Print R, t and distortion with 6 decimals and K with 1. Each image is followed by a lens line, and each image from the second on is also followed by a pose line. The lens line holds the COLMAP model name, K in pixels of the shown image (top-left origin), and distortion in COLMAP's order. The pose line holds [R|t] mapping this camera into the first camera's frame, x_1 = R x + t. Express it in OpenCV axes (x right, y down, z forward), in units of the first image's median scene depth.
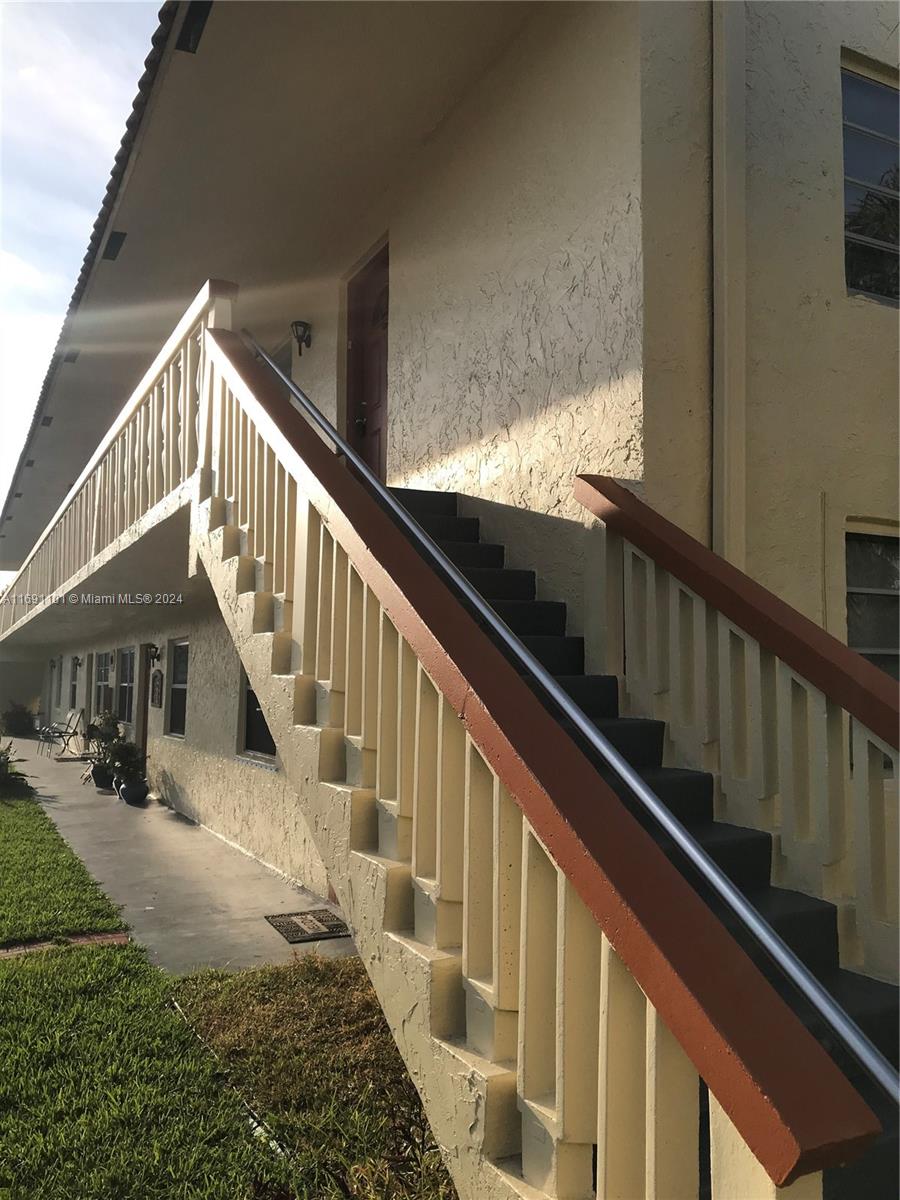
lens RADIAL K [[987.2, 0, 454.3], [0, 987.2, 606.0], [0, 0, 1]] dist [0.046888, -0.048176]
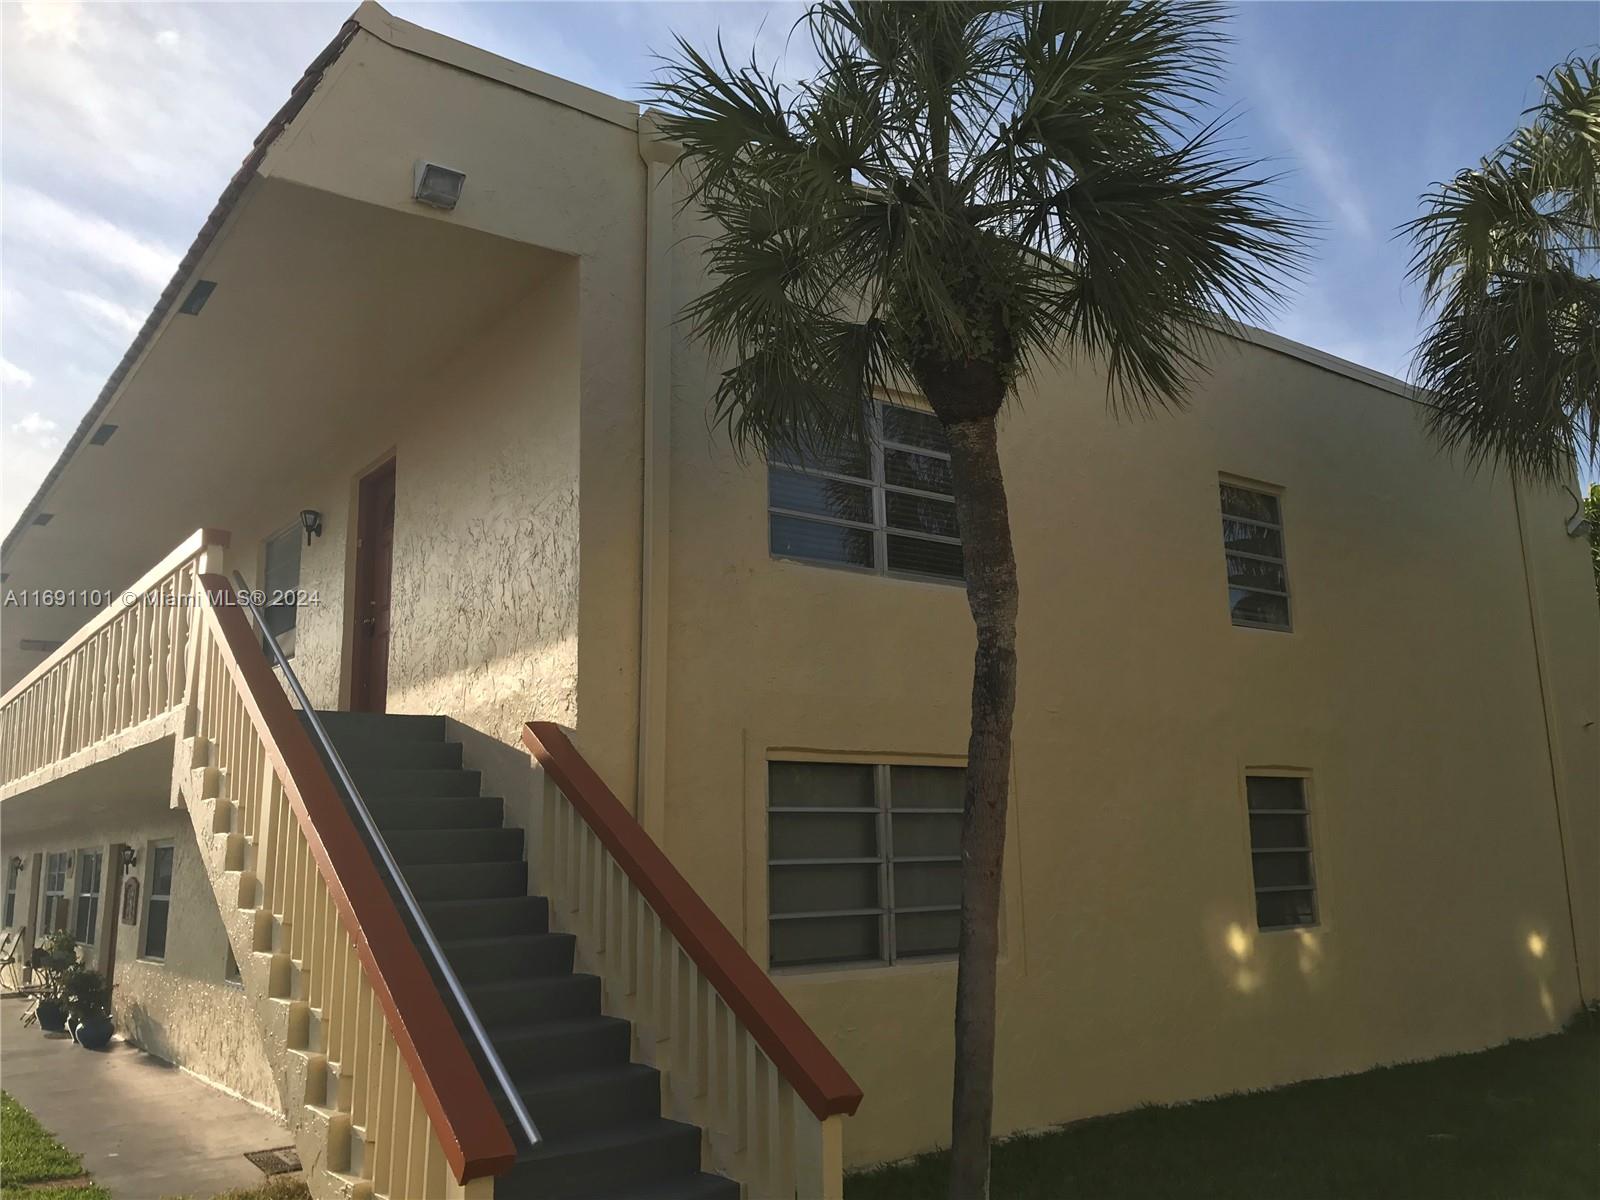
lens RADIAL K [[1316.3, 0, 800.2], [0, 1316.3, 611.5], [0, 0, 1]] dist [0.046888, -0.048176]
pose [[0.985308, 0.004853, 0.170715, 0.130384], [0.013827, 0.994048, -0.108059, -0.065356], [-0.170224, 0.108832, 0.979377, -0.450652]]
